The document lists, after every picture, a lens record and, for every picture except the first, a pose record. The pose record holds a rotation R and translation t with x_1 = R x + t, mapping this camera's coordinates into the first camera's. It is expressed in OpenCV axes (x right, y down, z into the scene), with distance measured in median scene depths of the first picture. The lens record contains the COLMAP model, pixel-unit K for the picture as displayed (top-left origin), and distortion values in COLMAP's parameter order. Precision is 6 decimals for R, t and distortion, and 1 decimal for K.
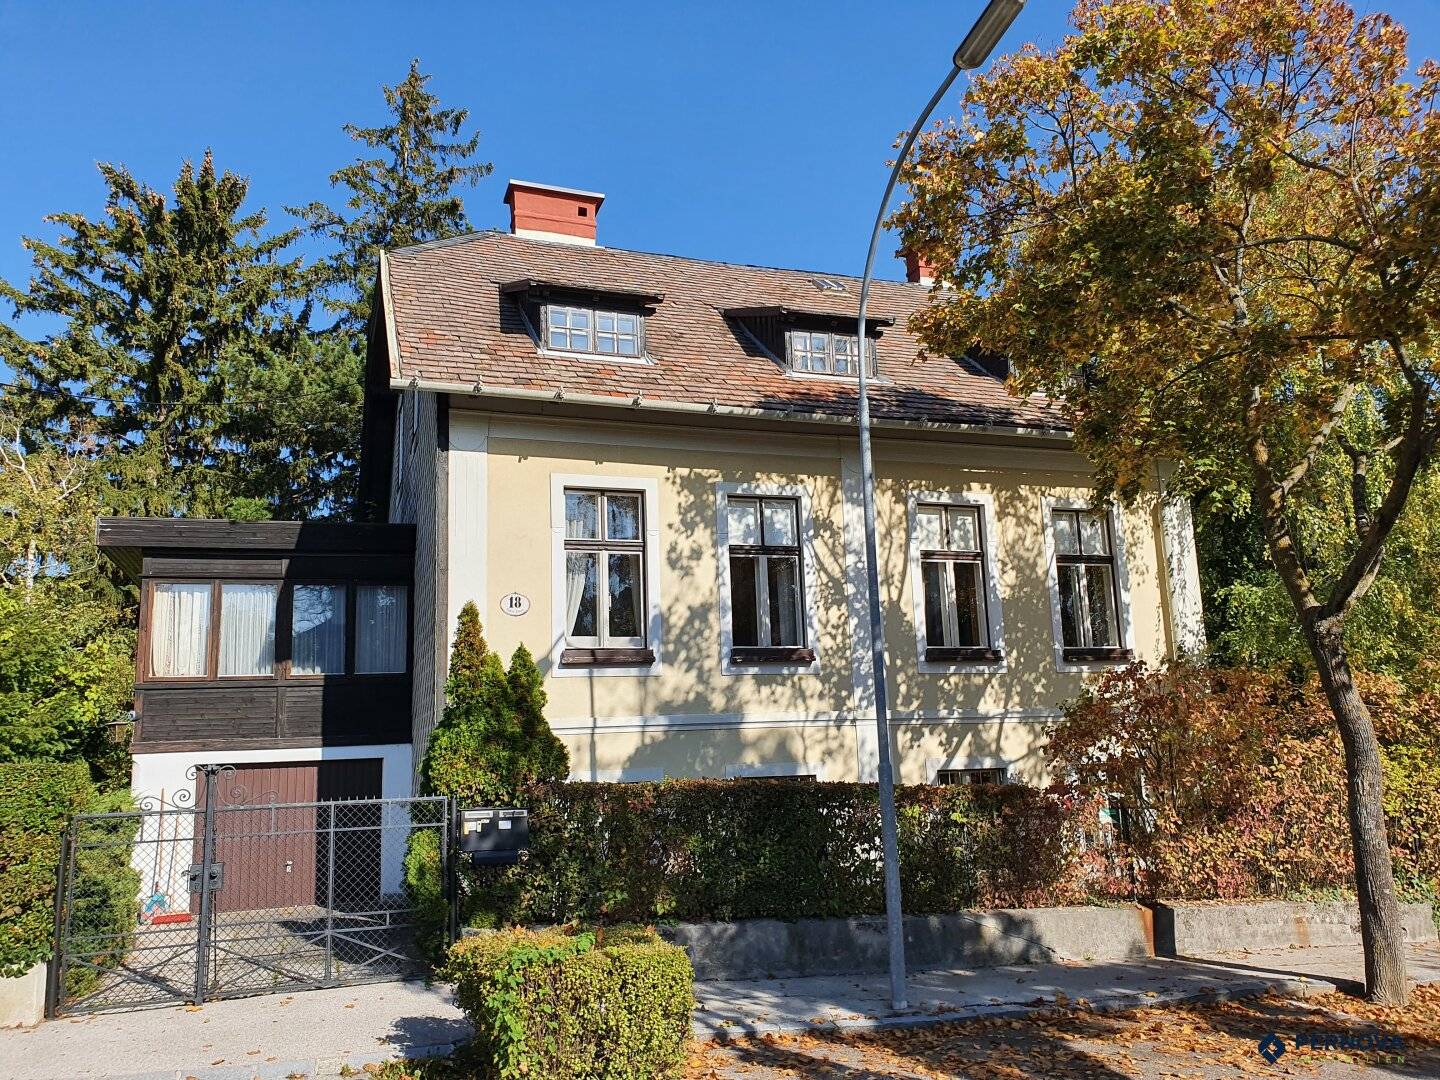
lens RADIAL K [[1145.4, 0, 724.3], [0, 1145.4, 536.9], [0, 0, 1]] dist [0.048789, -0.024479]
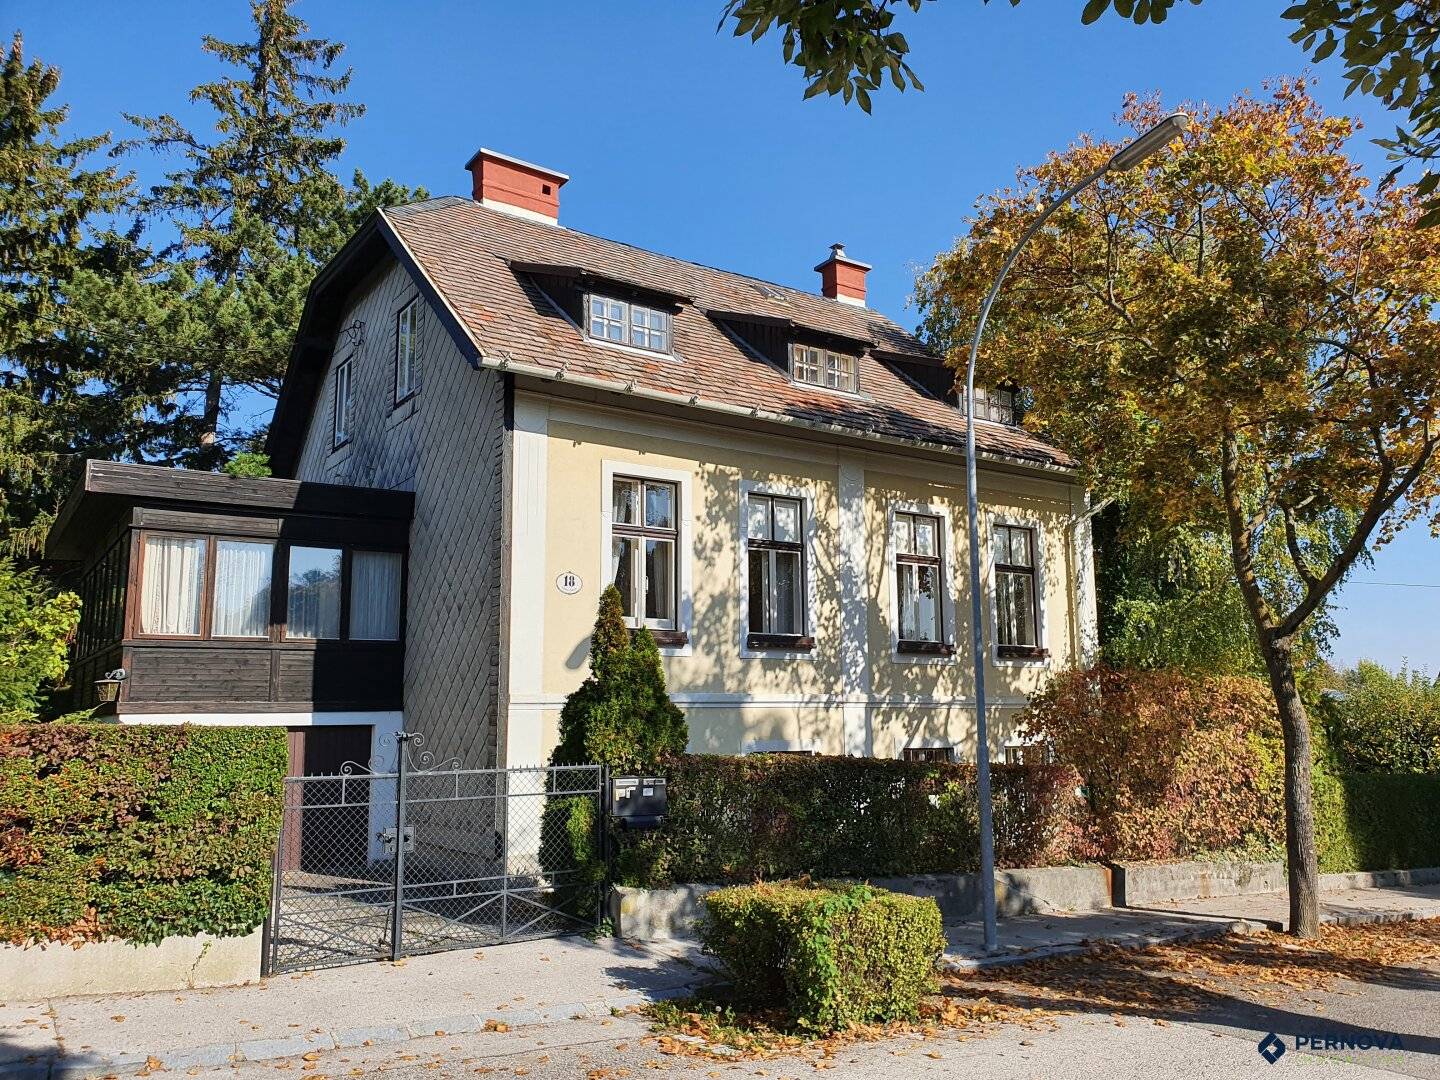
lens RADIAL K [[1145.4, 0, 743.5], [0, 1145.4, 546.9], [0, 0, 1]] dist [0.048789, -0.024479]
pose [[0.962025, 0.068181, 0.264308, -0.271037], [-0.076436, 0.996852, 0.021063, -0.007437], [-0.262039, -0.040465, 0.964208, -0.039875]]
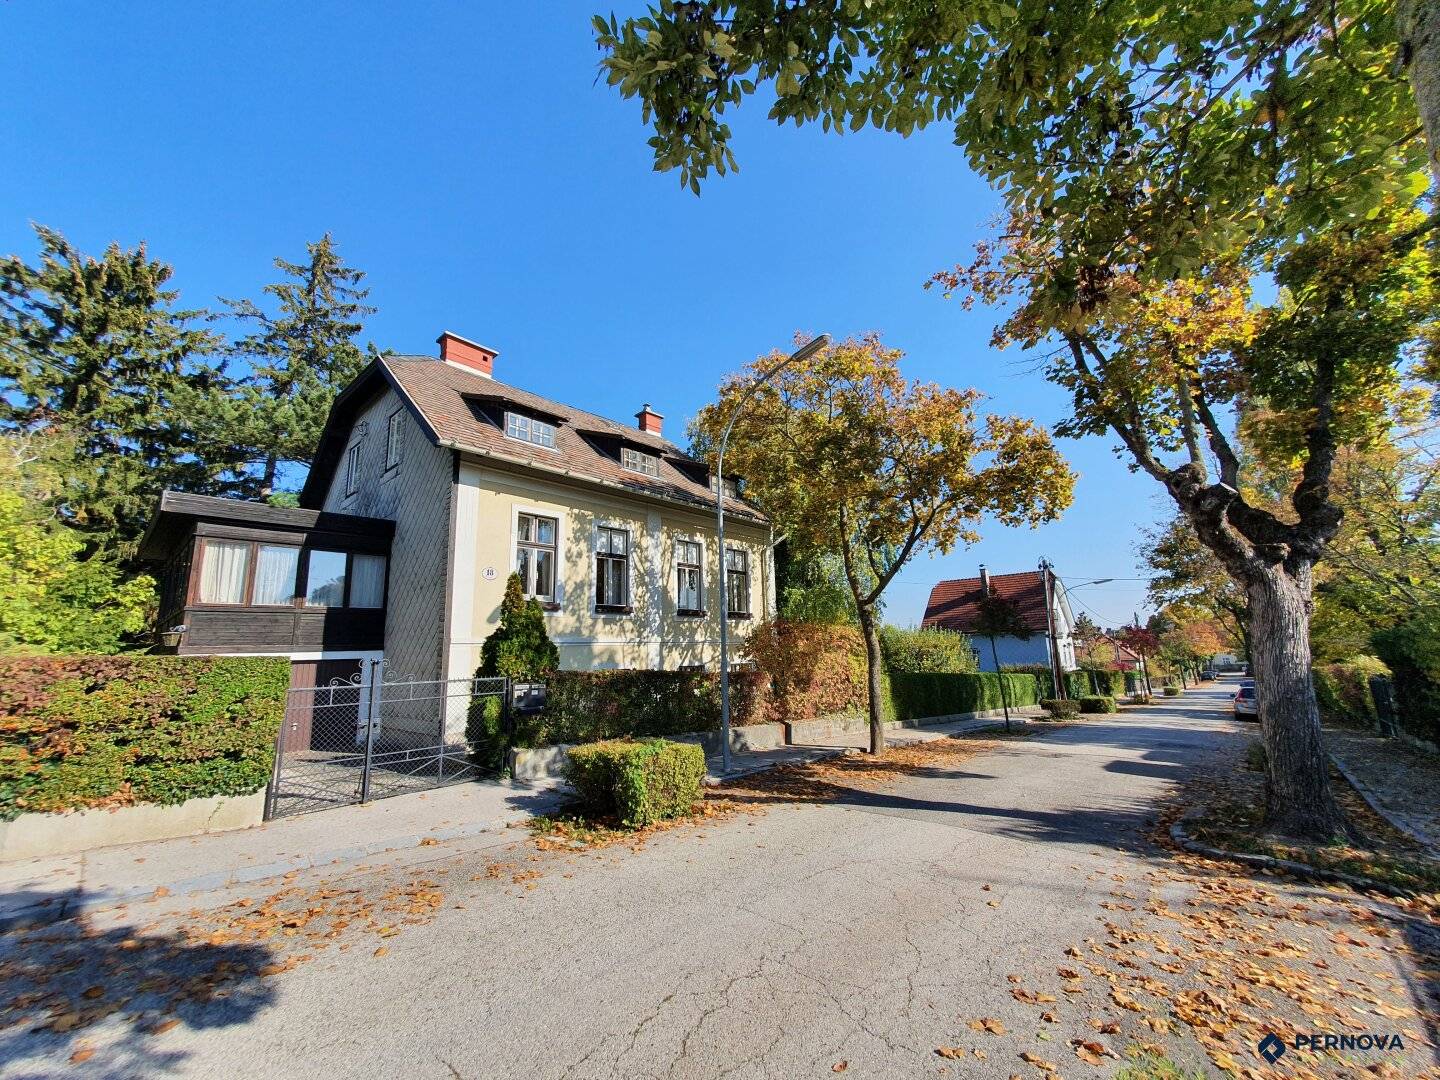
lens RADIAL K [[577.9, 0, 719.6], [0, 577.9, 548.6], [0, 0, 1]] dist [0.019768, -0.001055]
pose [[0.881675, 0.097243, 0.461729, -0.255360], [-0.092779, 0.995159, -0.032426, 0.013835], [-0.462647, -0.014249, 0.886428, 0.021483]]
